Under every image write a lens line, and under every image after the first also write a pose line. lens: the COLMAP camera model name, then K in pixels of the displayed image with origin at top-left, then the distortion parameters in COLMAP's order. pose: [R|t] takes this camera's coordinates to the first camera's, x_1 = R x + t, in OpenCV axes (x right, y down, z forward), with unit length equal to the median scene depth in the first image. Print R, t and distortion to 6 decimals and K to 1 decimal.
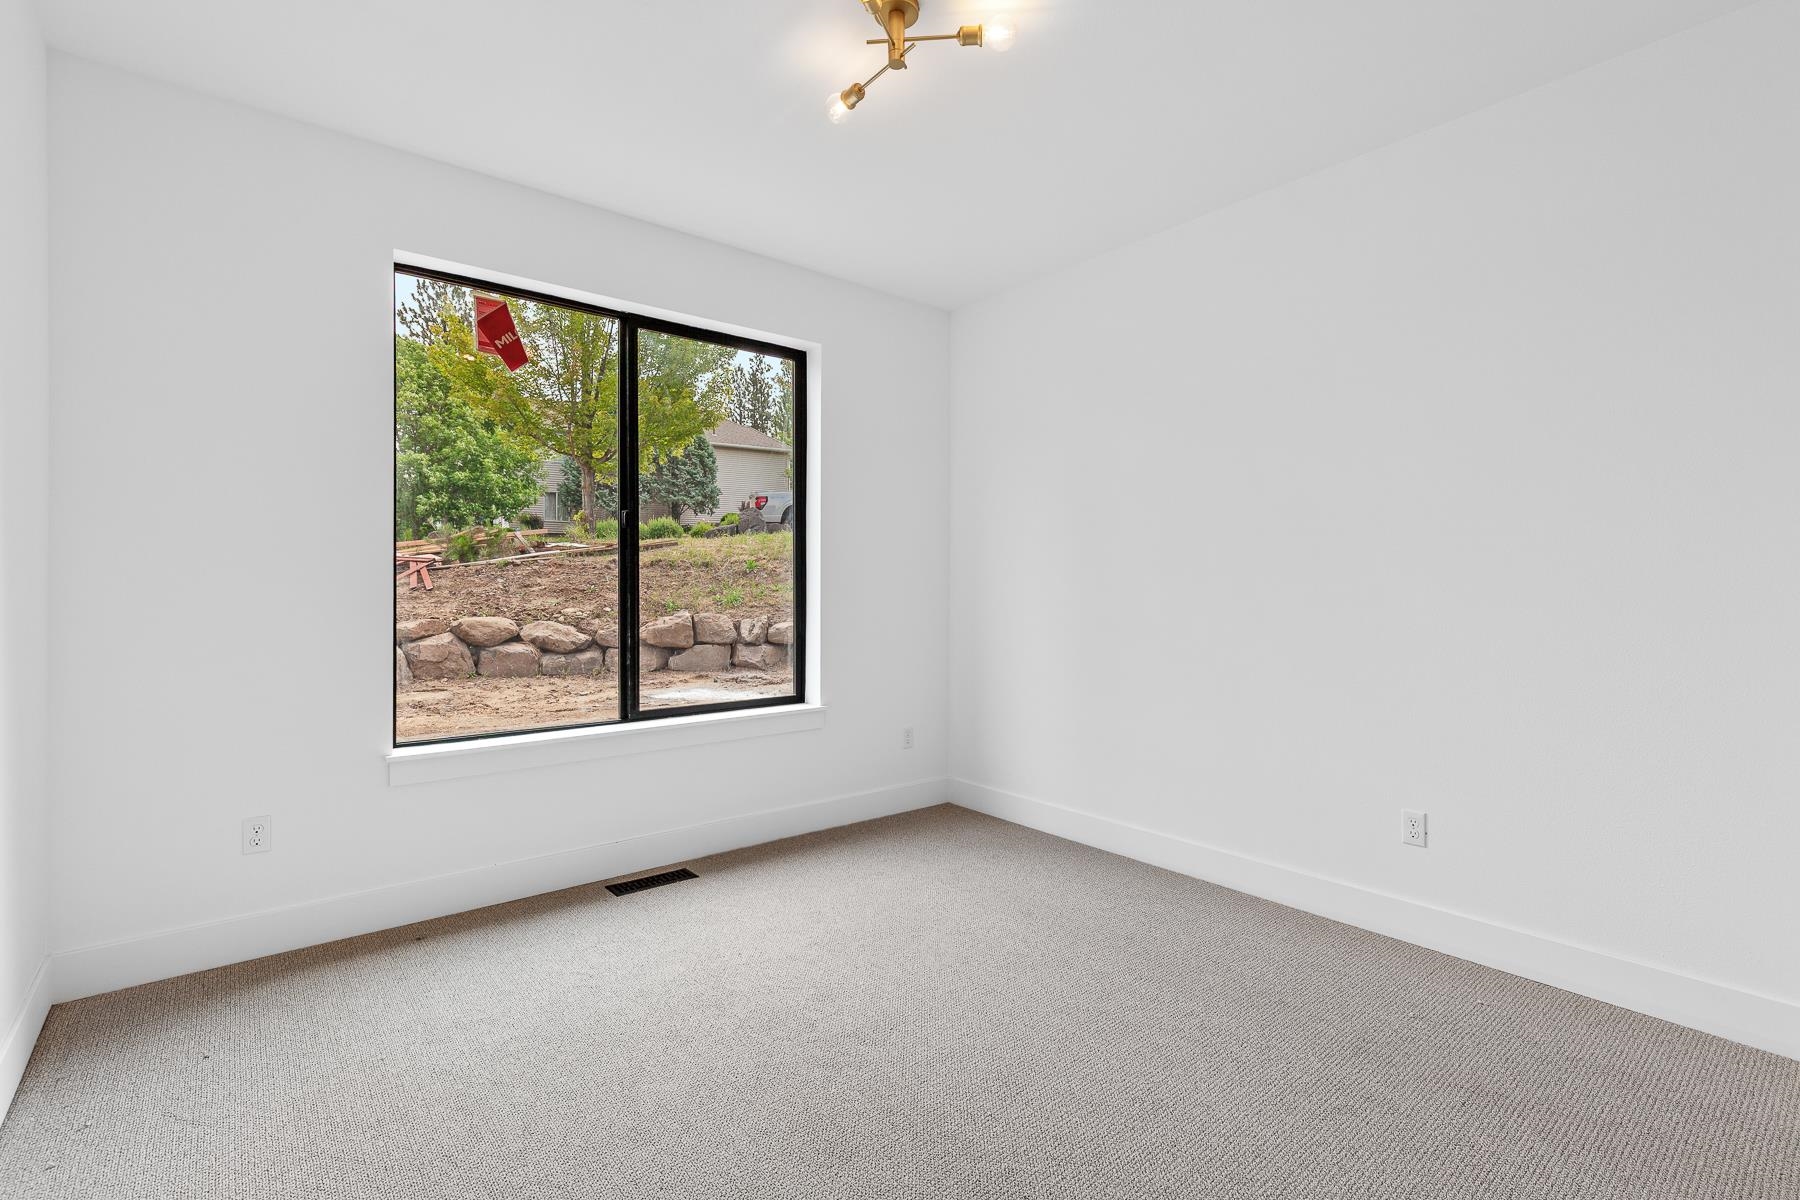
lens RADIAL K [[813.3, 0, 898.0], [0, 813.3, 586.8], [0, 0, 1]] dist [0.006178, 0.000328]
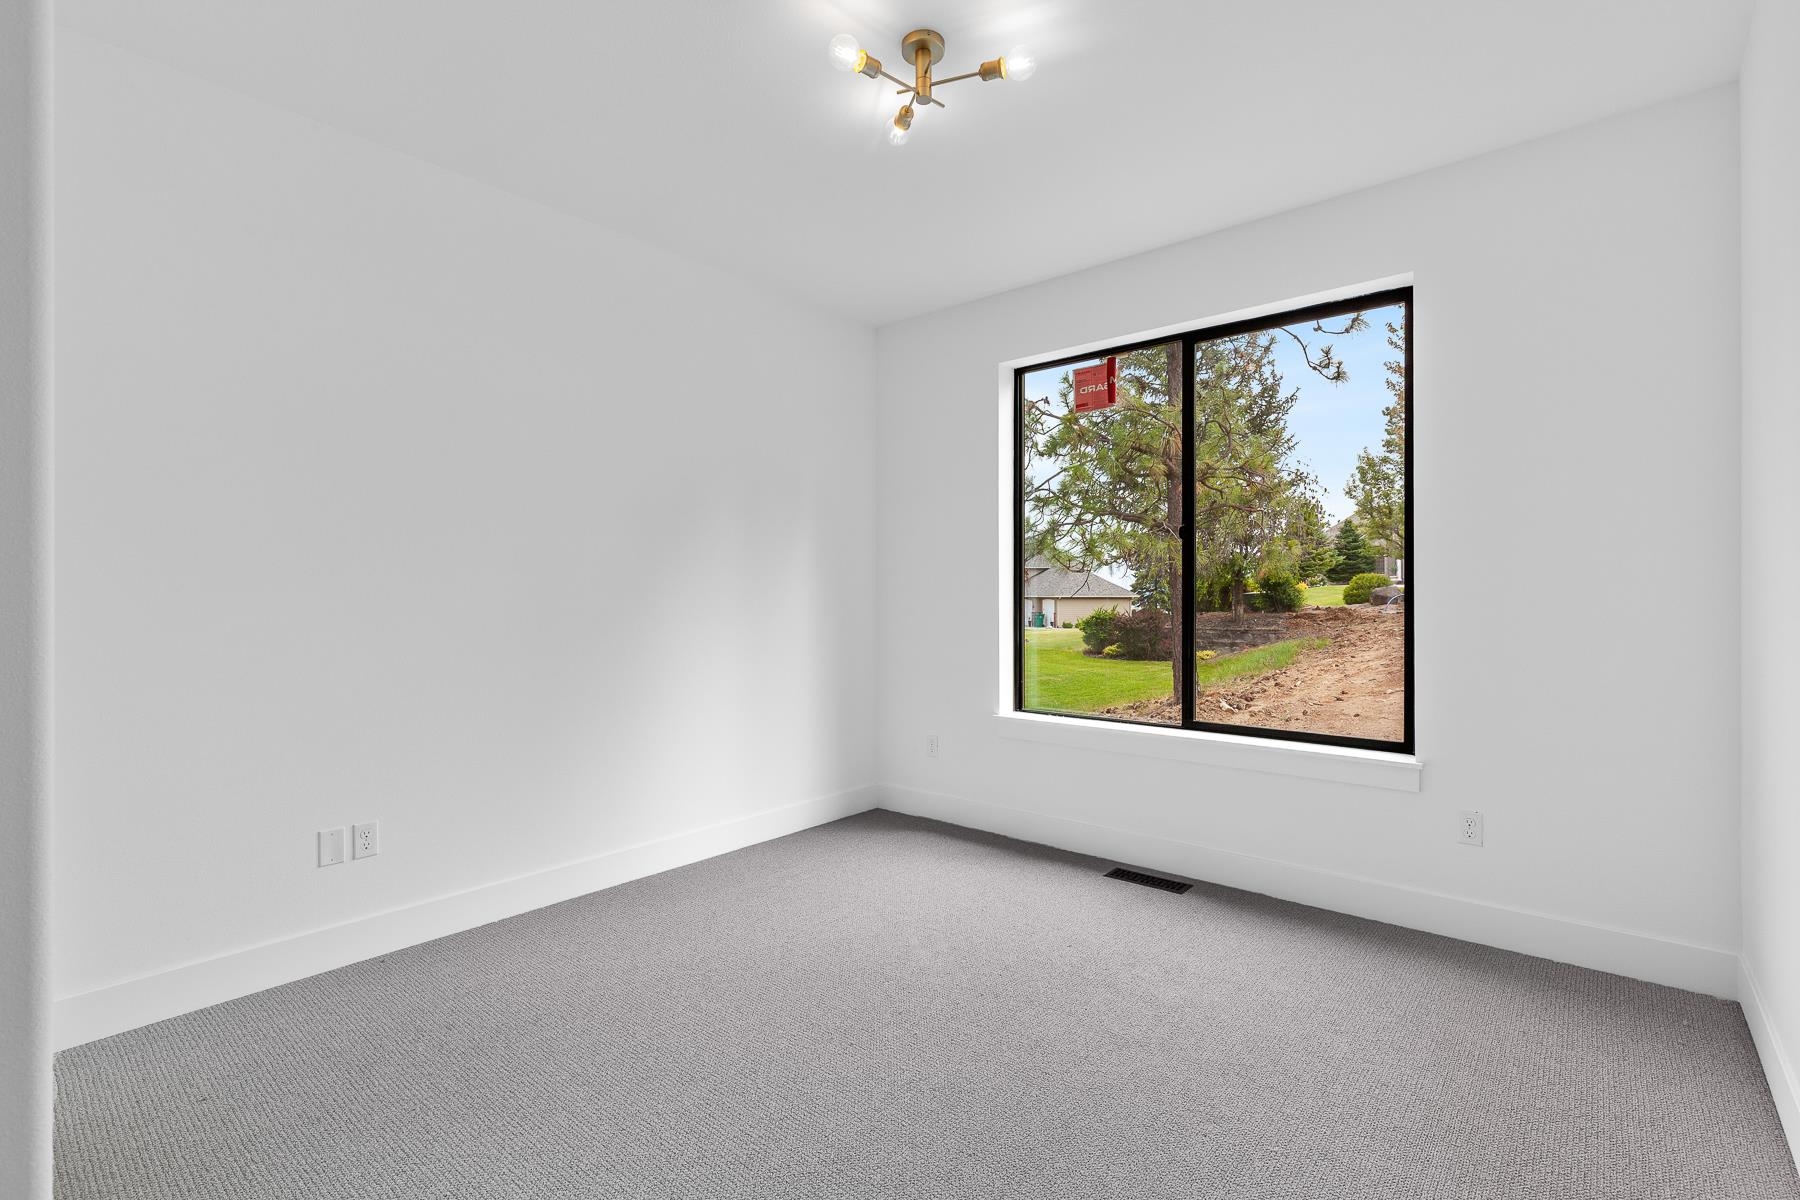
lens RADIAL K [[813.3, 0, 898.4], [0, 813.3, 602.6], [0, 0, 1]] dist [0.006178, 0.000328]
pose [[0.182749, 0.009523, -0.983113, 0.611417], [0.004755, 0.999933, 0.010570, -0.008930], [0.983148, -0.006607, 0.182692, 0.449711]]
